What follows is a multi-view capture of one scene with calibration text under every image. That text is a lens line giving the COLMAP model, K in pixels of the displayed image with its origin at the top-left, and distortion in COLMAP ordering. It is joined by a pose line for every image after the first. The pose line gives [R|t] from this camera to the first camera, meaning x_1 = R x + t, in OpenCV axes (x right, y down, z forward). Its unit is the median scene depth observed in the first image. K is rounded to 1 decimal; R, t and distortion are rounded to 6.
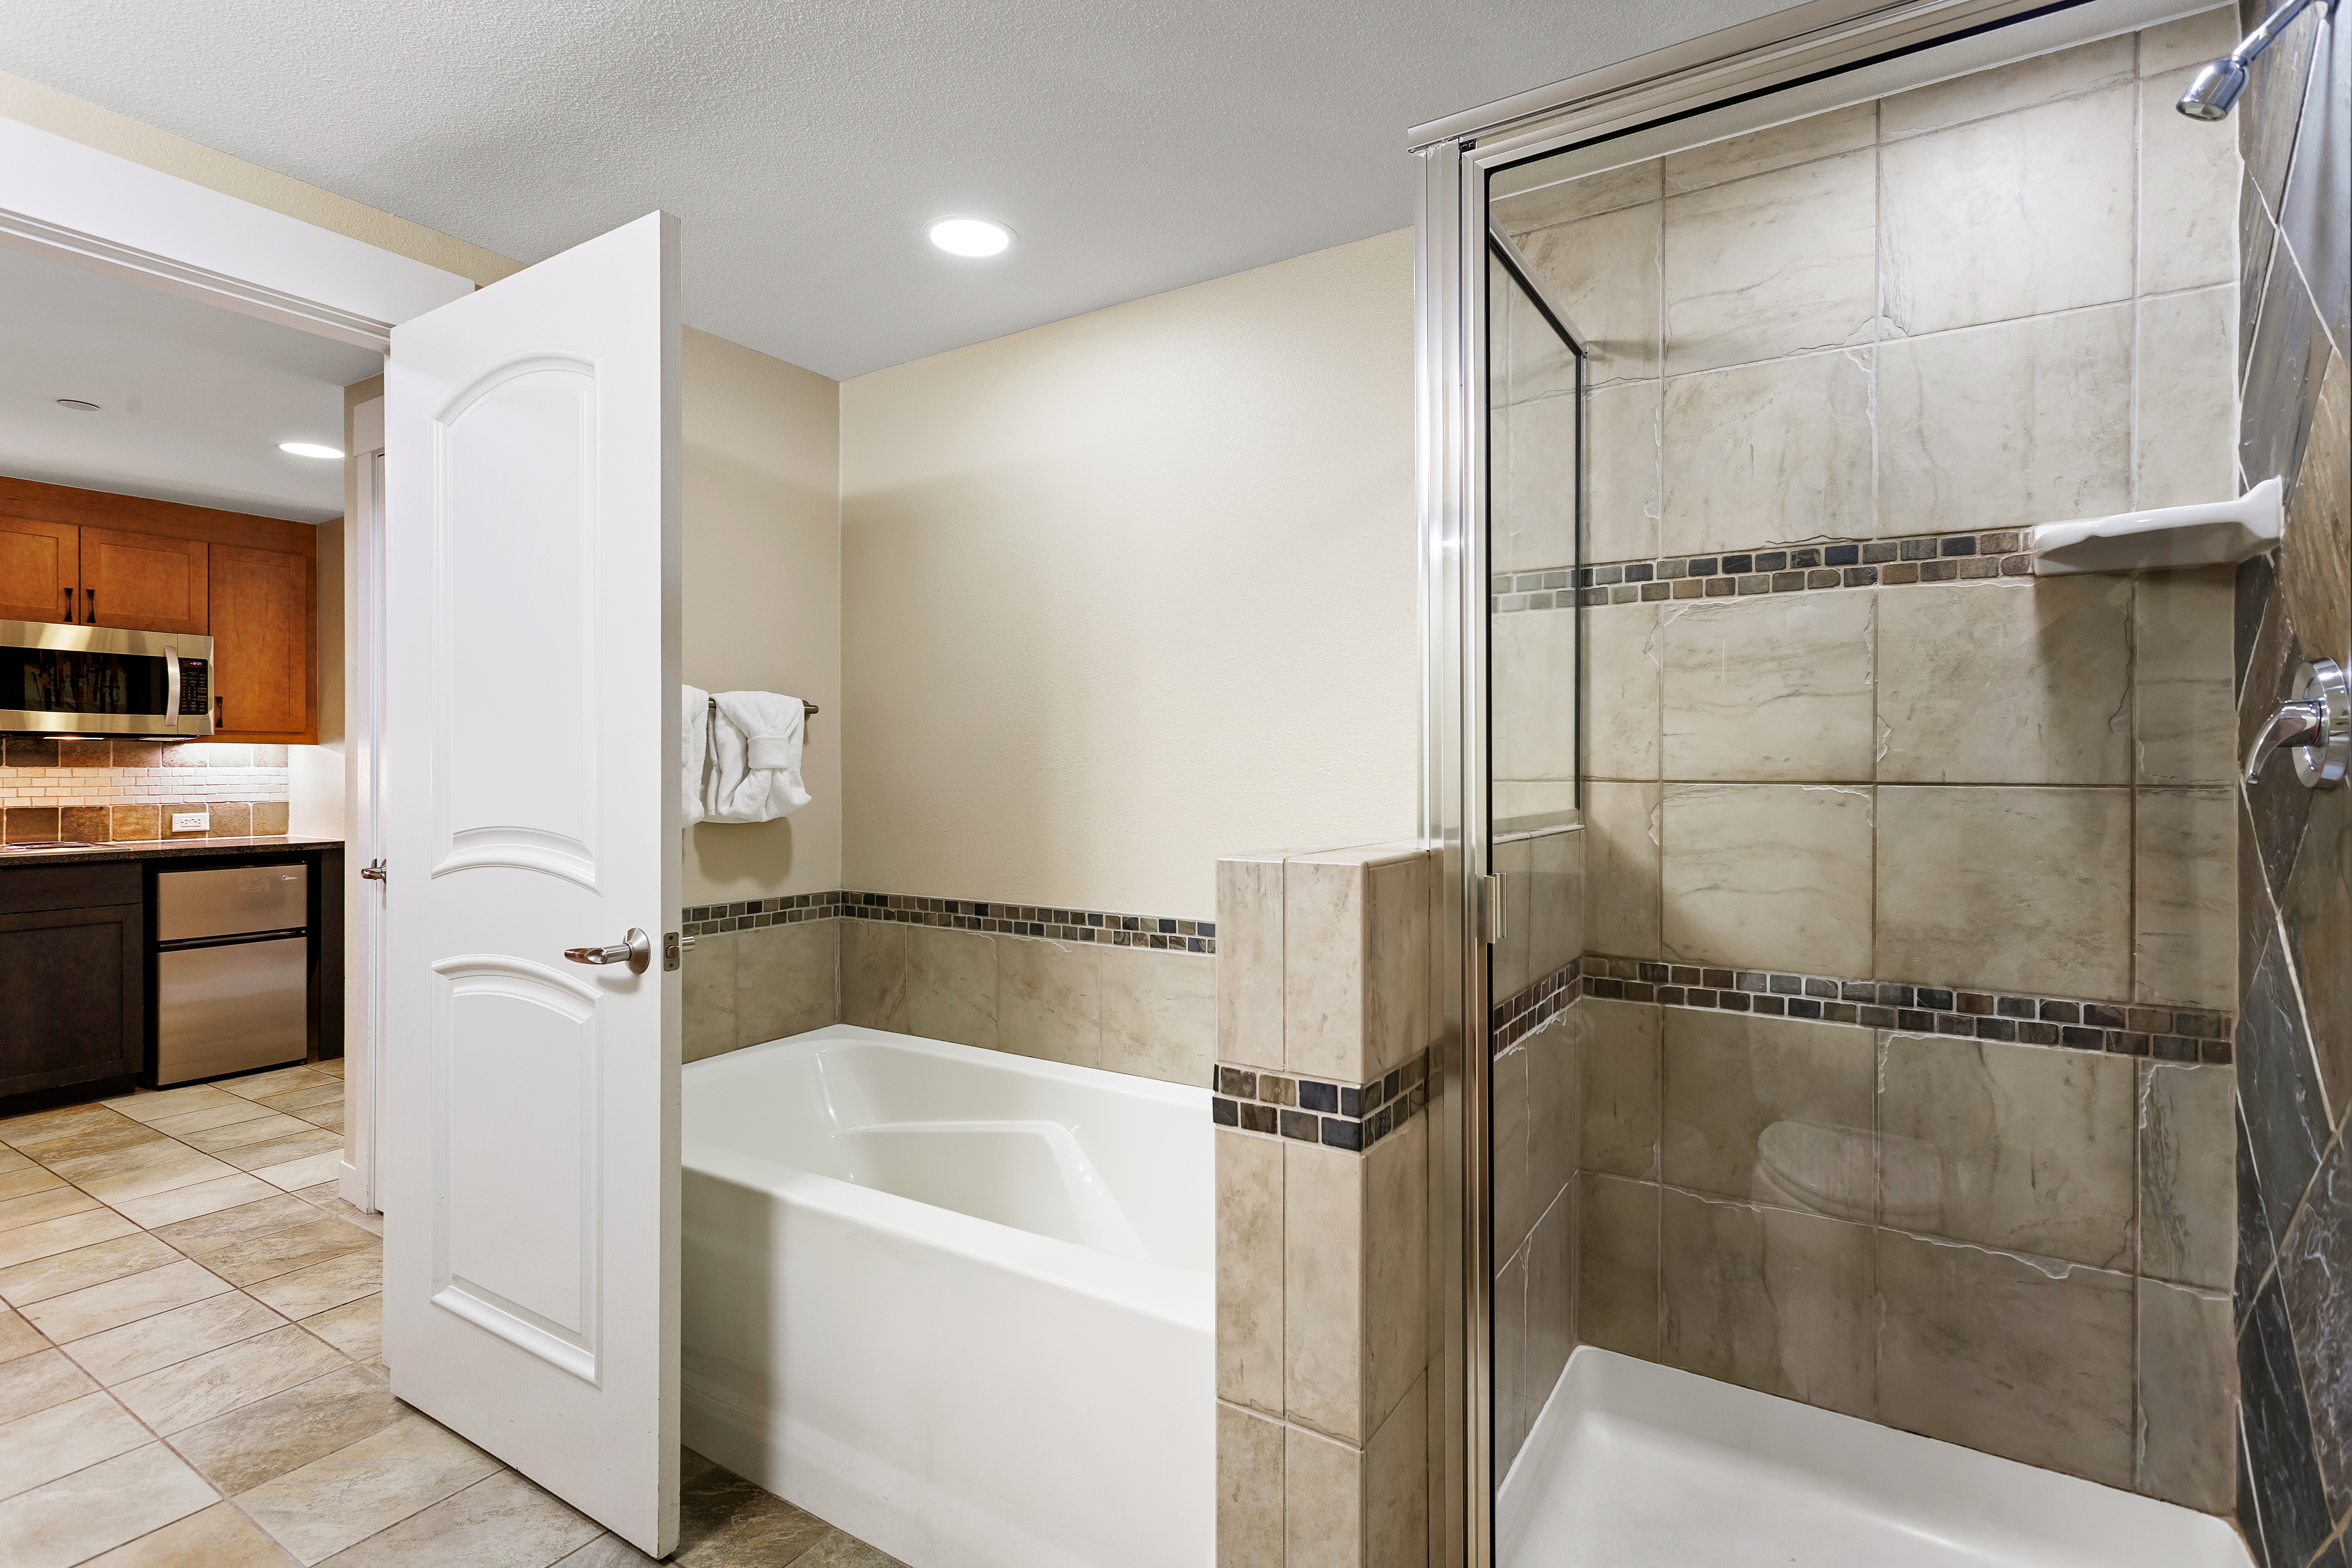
lens RADIAL K [[1121.3, 0, 1181.2], [0, 1121.3, 771.7], [0, 0, 1]] dist [0.000133, 0.001941]
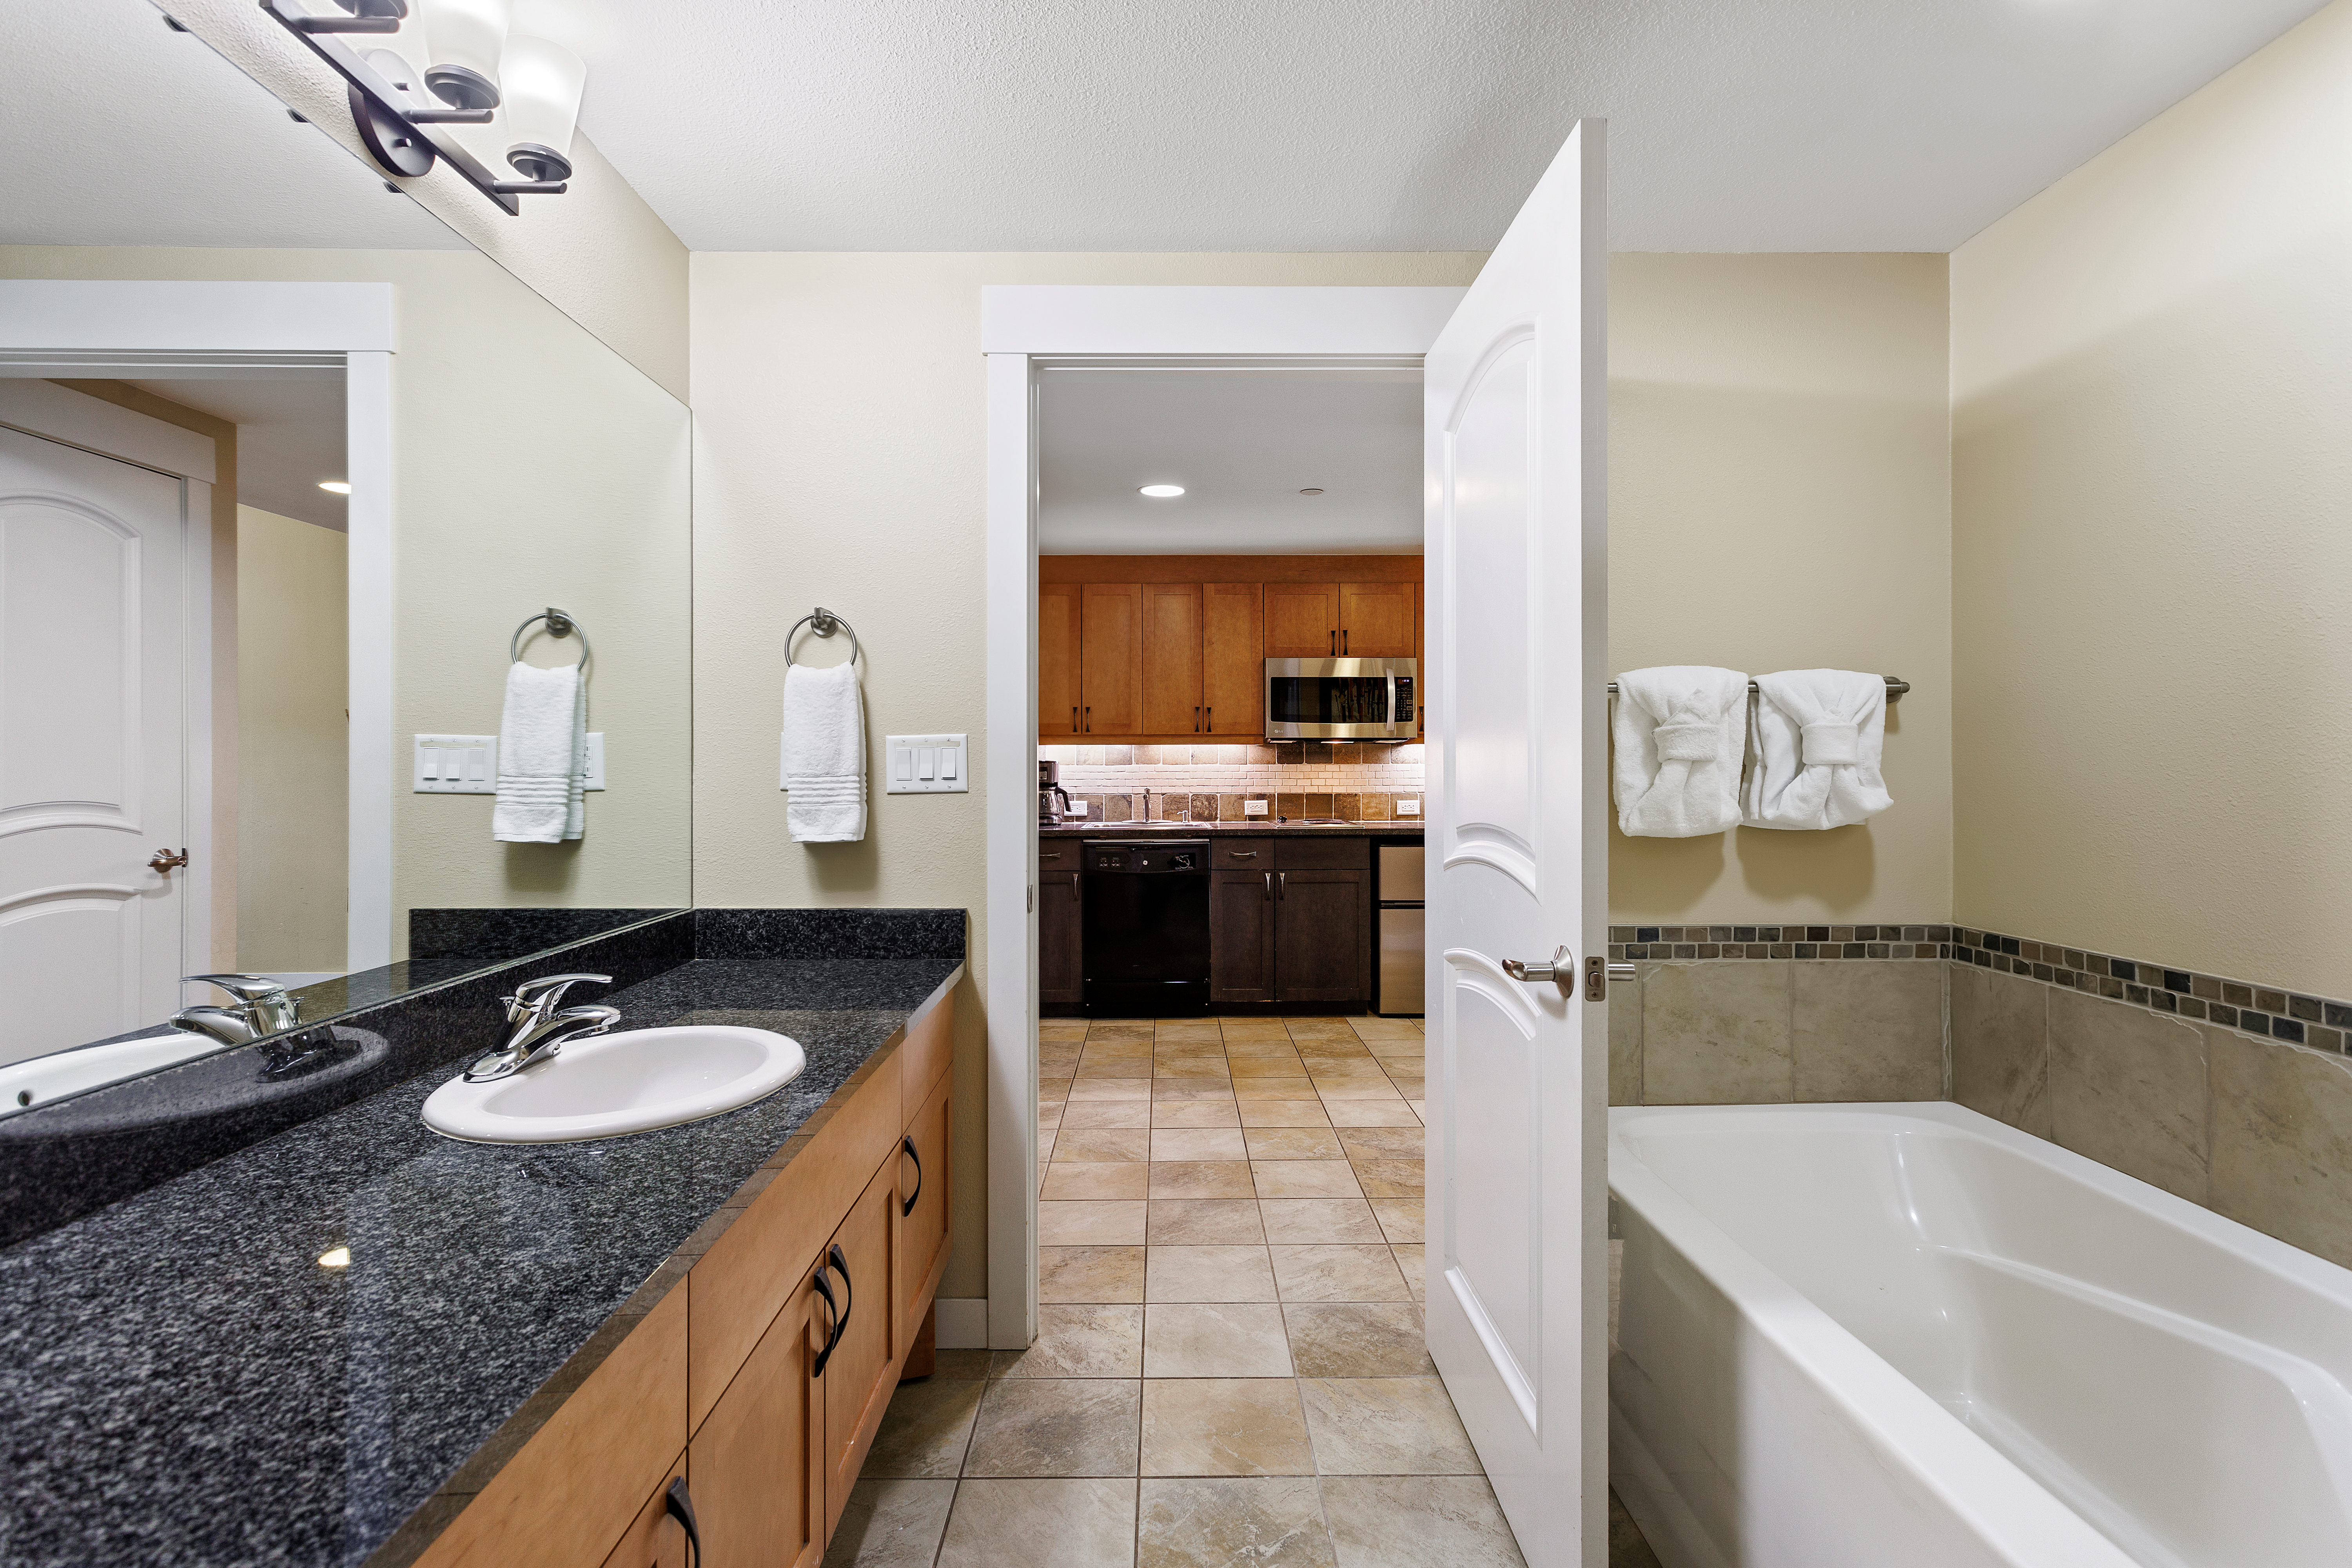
lens RADIAL K [[1126.1, 0, 1165.6], [0, 1126.1, 763.5], [0, 0, 1]] dist [0.002001, 0.001039]
pose [[0.537606, -0.002541, -0.843192, 0.052839], [0.000007, 0.999995, -0.003009, -0.000700], [0.843196, 0.001612, 0.537603, 0.146388]]
